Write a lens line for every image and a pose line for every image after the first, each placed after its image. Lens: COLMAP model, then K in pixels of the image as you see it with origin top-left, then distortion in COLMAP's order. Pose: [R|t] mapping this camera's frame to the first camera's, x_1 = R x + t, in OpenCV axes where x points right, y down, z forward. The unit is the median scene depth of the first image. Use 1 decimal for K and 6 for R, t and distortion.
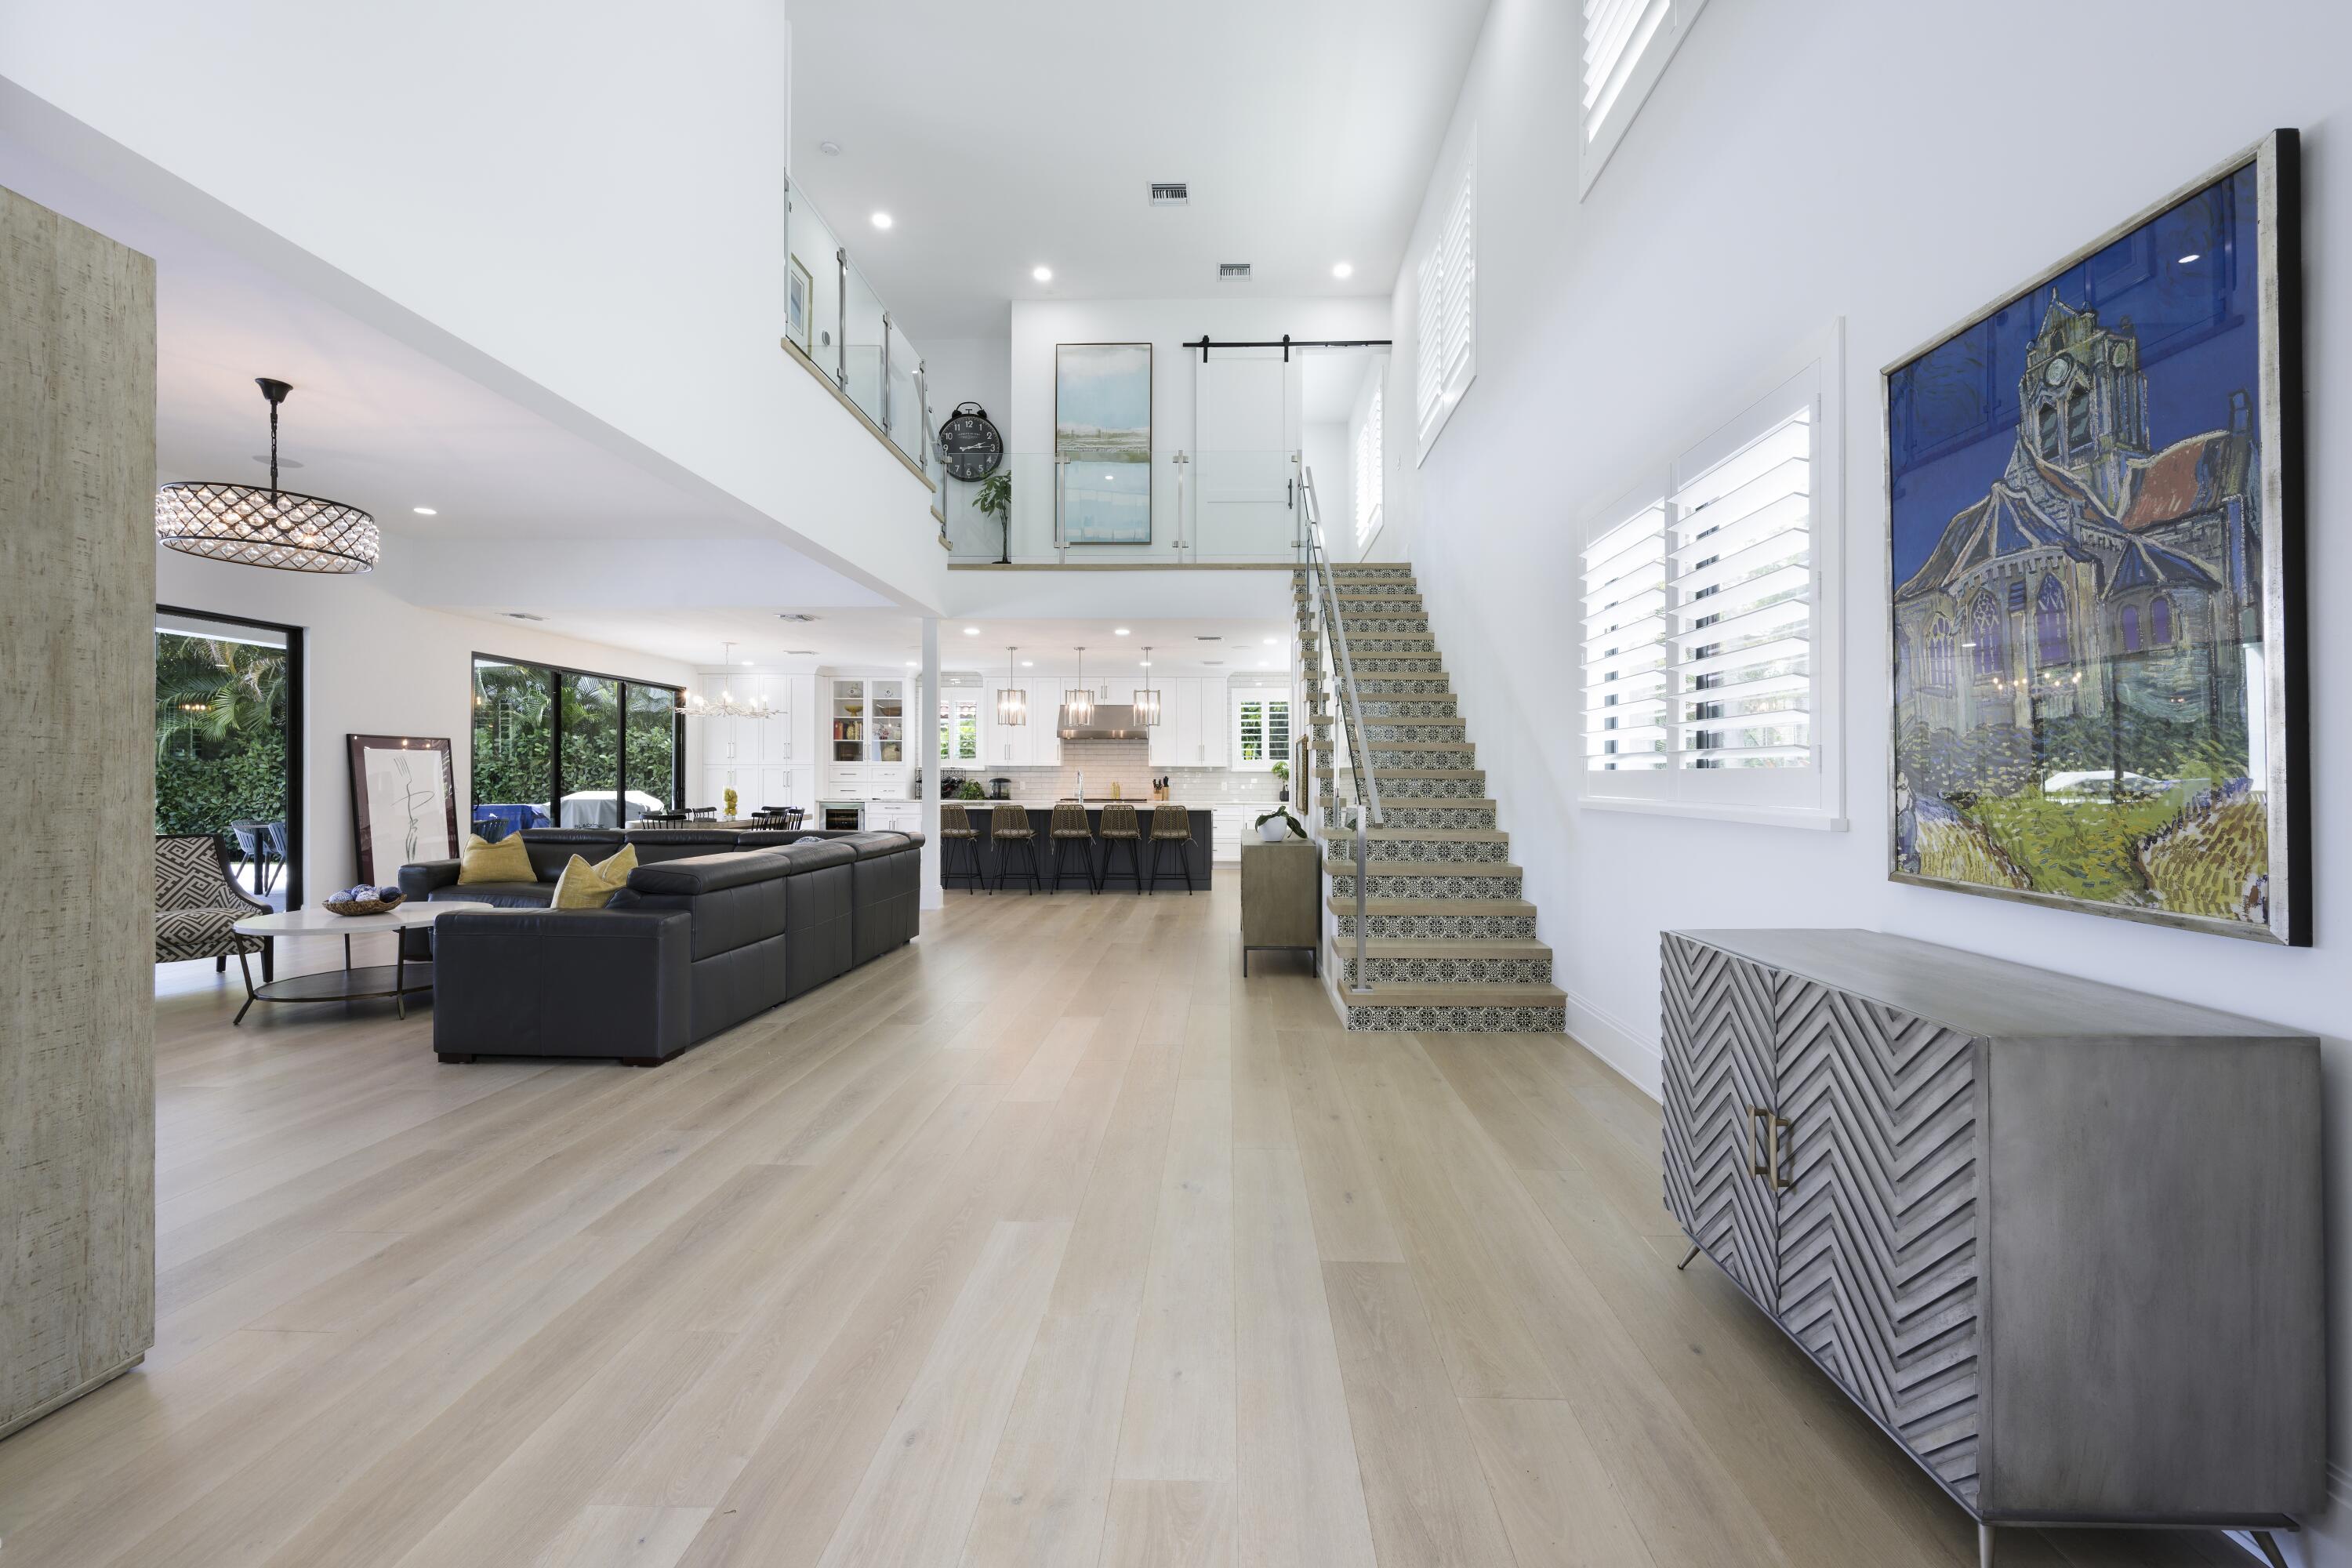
lens RADIAL K [[955.9, 0, 1176.0], [0, 955.9, 784.0], [0, 0, 1]] dist [0.000067, -0.000161]
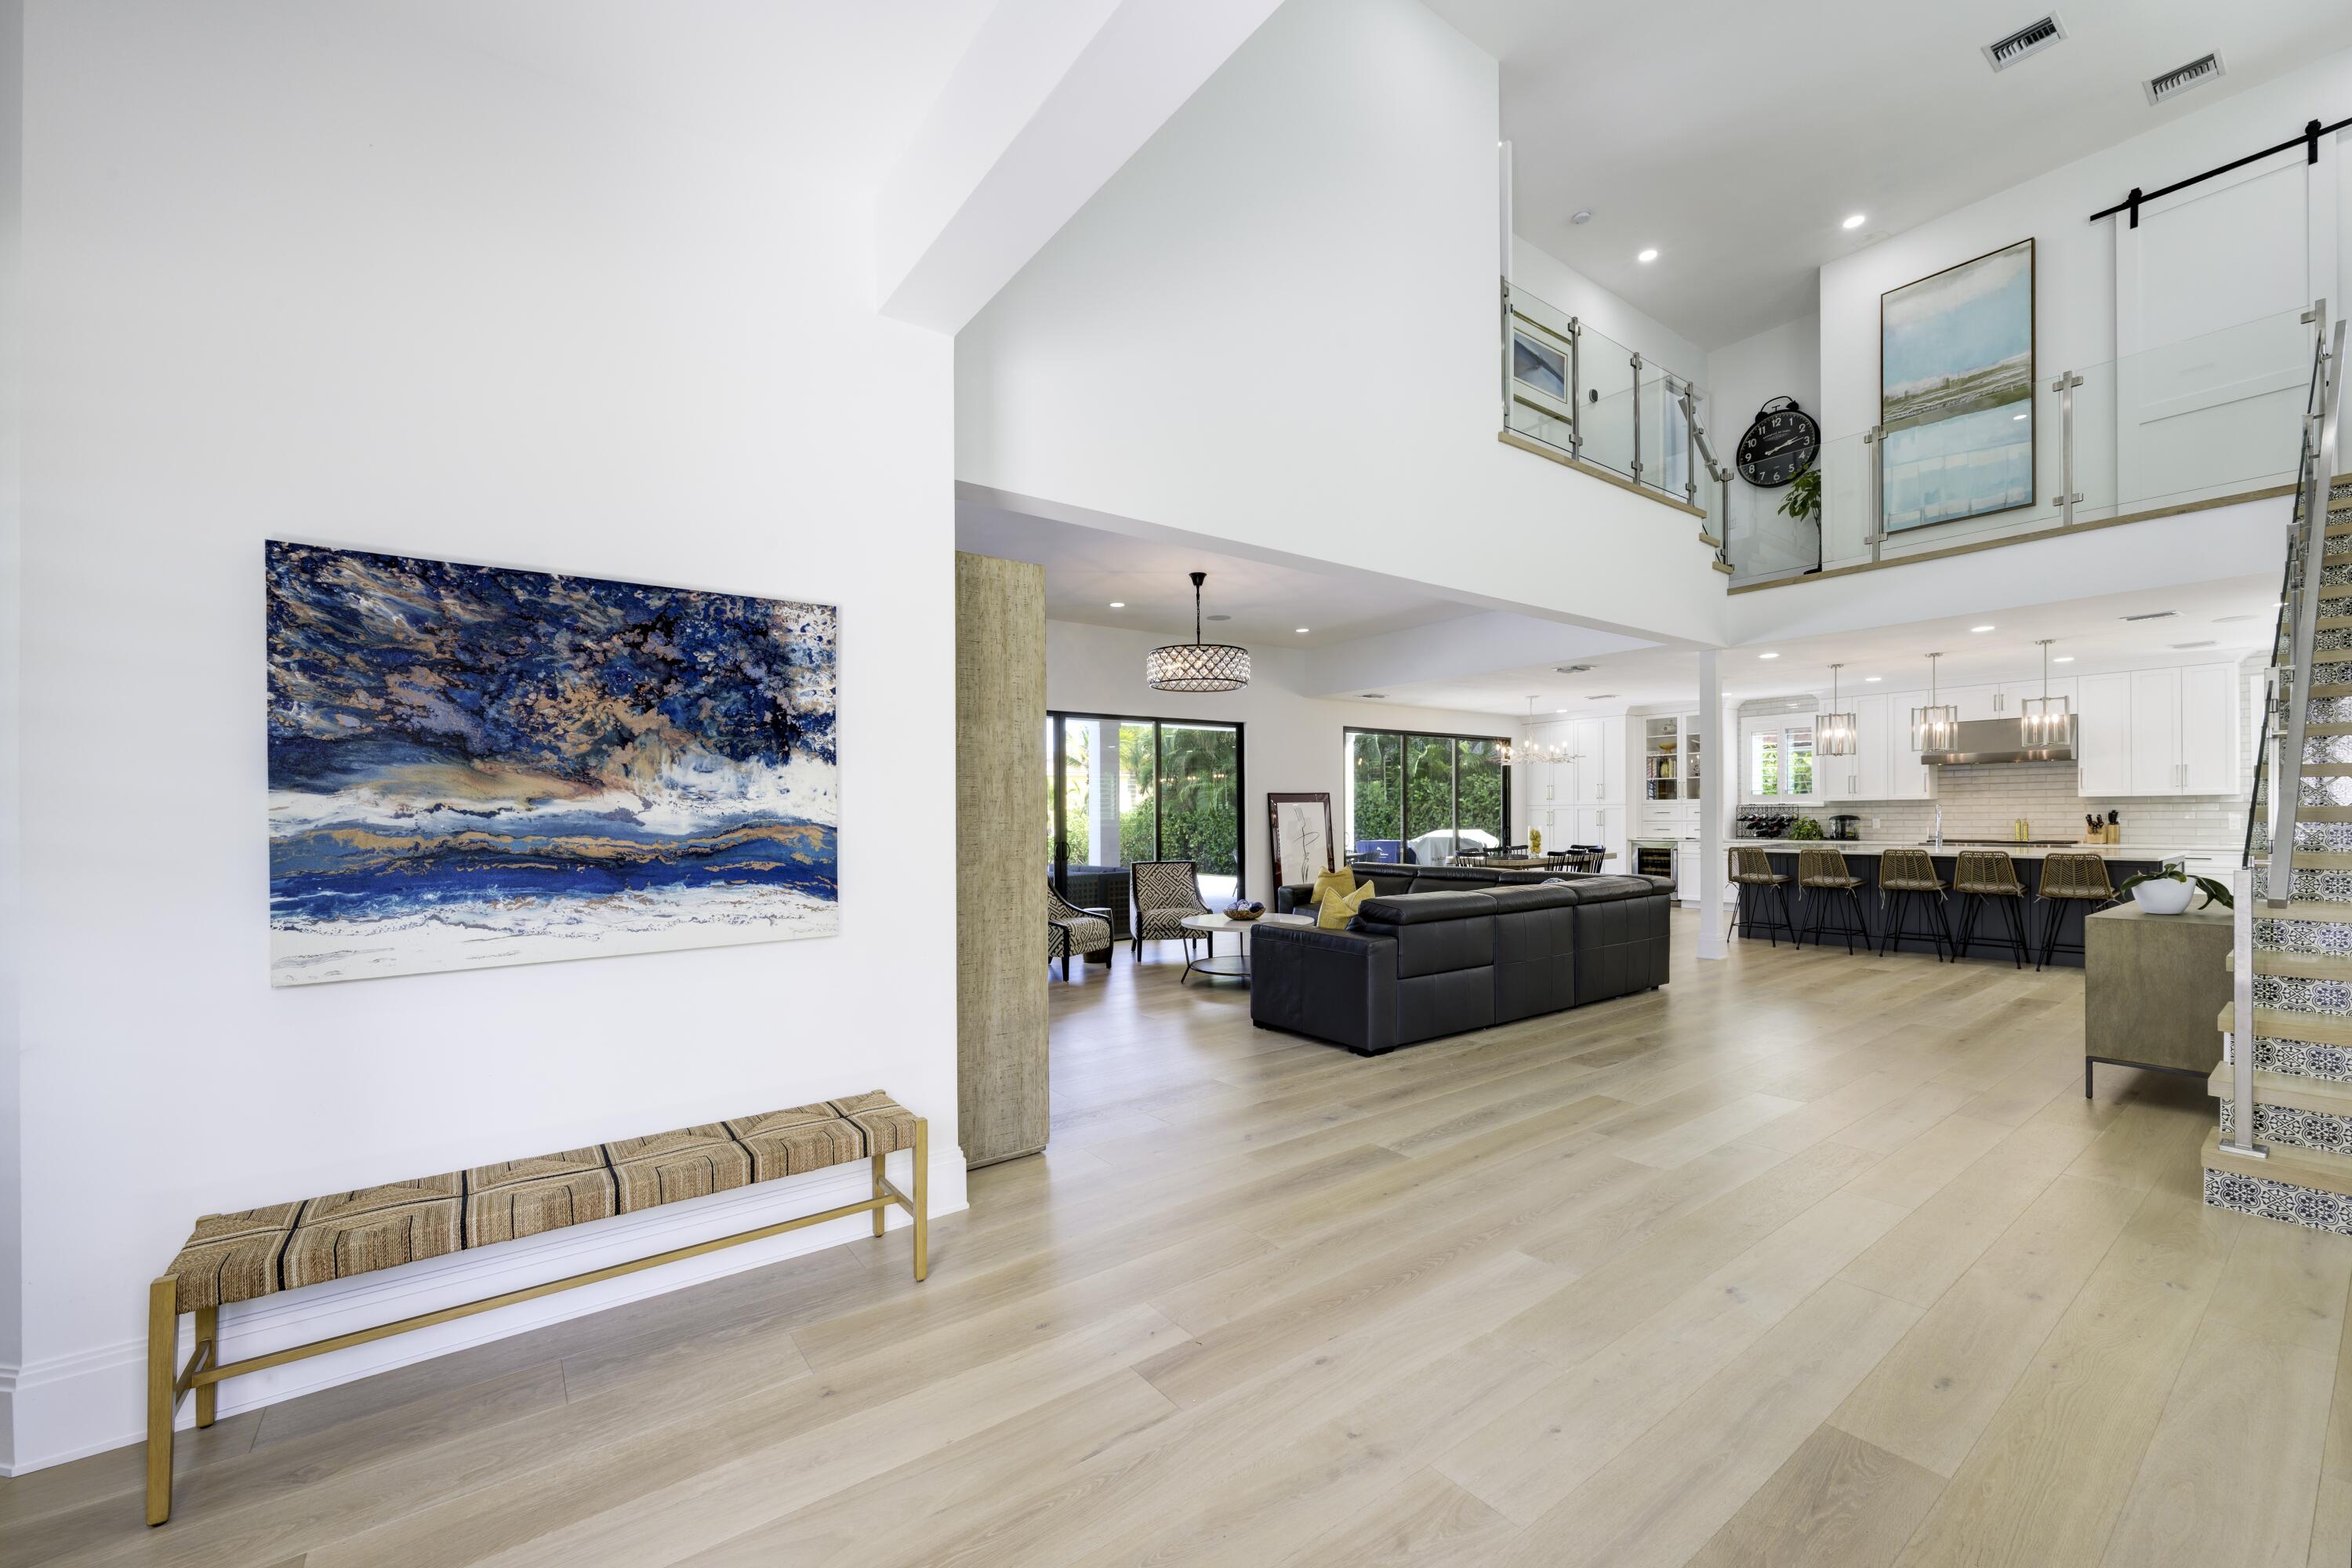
lens RADIAL K [[935.5, 0, 1181.4], [0, 935.5, 820.9], [0, 0, 1]] dist [-0.000687, -0.000234]
pose [[0.624200, -0.006774, -0.781235, 0.127298], [0.011897, 0.999929, 0.000835, -0.010969], [0.781174, -0.009816, 0.624236, 0.013791]]
